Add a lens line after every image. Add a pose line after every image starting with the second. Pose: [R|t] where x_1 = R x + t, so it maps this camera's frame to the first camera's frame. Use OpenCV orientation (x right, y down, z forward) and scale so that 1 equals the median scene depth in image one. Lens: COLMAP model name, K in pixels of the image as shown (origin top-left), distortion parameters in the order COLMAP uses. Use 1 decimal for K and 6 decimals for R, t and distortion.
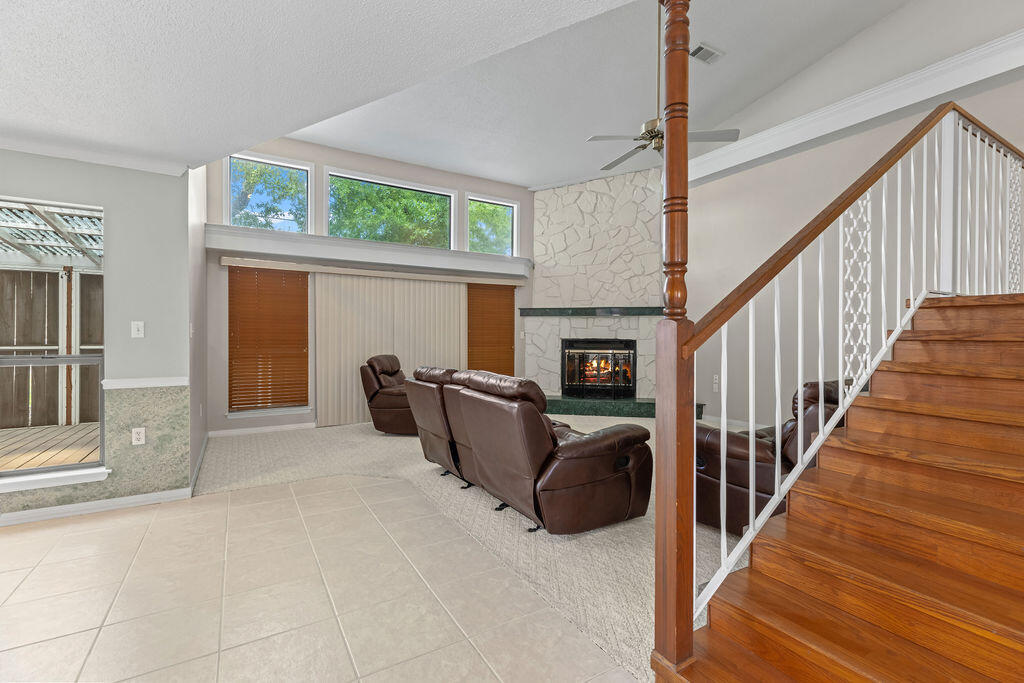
lens RADIAL K [[457.0, 0, 513.9], [0, 457.0, 338.0], [0, 0, 1]] dist [0.003223, 0.000521]
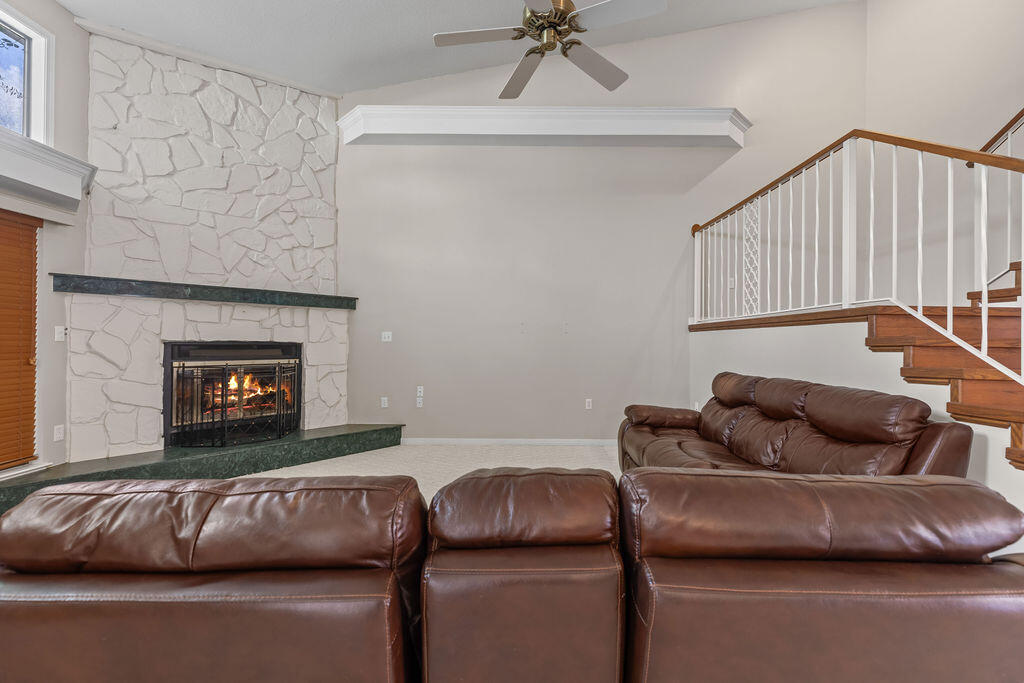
lens RADIAL K [[457.0, 0, 513.9], [0, 457.0, 338.0], [0, 0, 1]] dist [0.003223, 0.000521]
pose [[0.510864, 0.006508, 0.859637, -0.144410], [-0.003750, 0.999979, -0.005342, -0.000847], [-0.859653, -0.000495, 0.510878, 0.386528]]
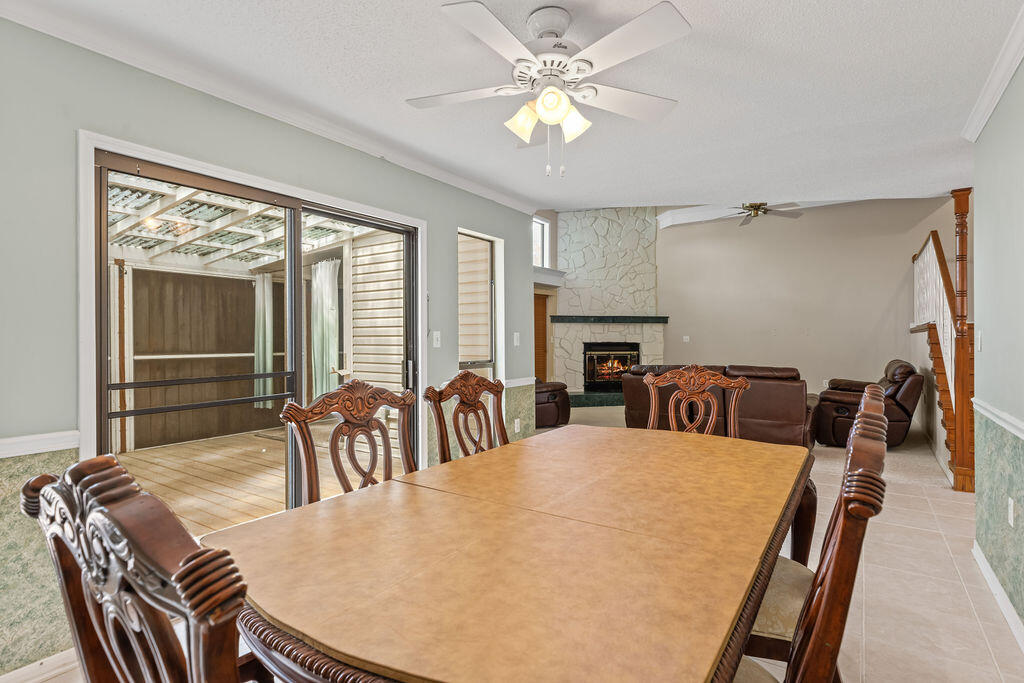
lens RADIAL K [[518.9, 0, 512.0], [0, 518.9, 341.5], [0, 0, 1]] dist [0.000215, -0.000089]
pose [[0.904862, -0.007211, 0.425645, -0.623898], [0.006094, 0.999973, 0.003985, -0.007247], [-0.425662, -0.001012, 0.904881, -0.114600]]
